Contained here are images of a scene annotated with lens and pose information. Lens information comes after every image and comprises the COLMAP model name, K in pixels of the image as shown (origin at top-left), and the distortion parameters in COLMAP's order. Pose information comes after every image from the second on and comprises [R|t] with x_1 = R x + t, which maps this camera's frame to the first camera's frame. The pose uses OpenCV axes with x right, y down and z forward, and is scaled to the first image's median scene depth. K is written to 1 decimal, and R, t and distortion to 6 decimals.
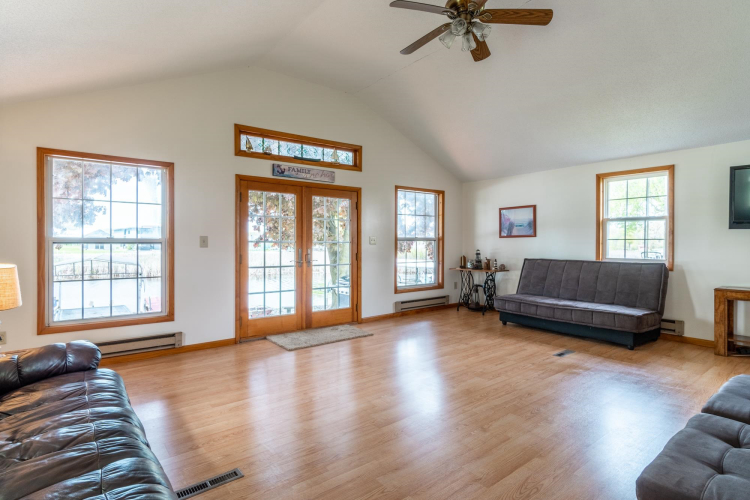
lens RADIAL K [[389.1, 0, 371.7], [0, 389.1, 245.3], [0, 0, 1]] dist [-0.000566, -0.000915]
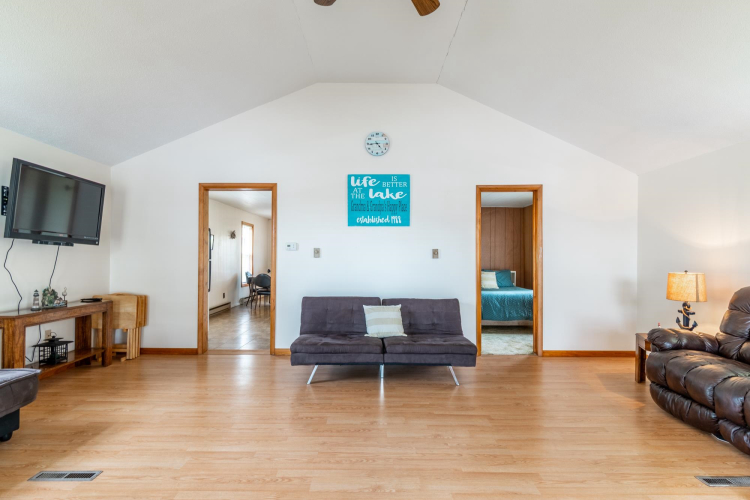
lens RADIAL K [[389.1, 0, 374.1], [0, 389.1, 256.3], [0, 0, 1]] dist [-0.000566, -0.000915]
pose [[-0.803861, -0.003649, 0.594806, -0.091913], [-0.005305, 0.999985, -0.001034, -0.004638], [-0.594794, -0.003987, -0.803868, 0.891535]]
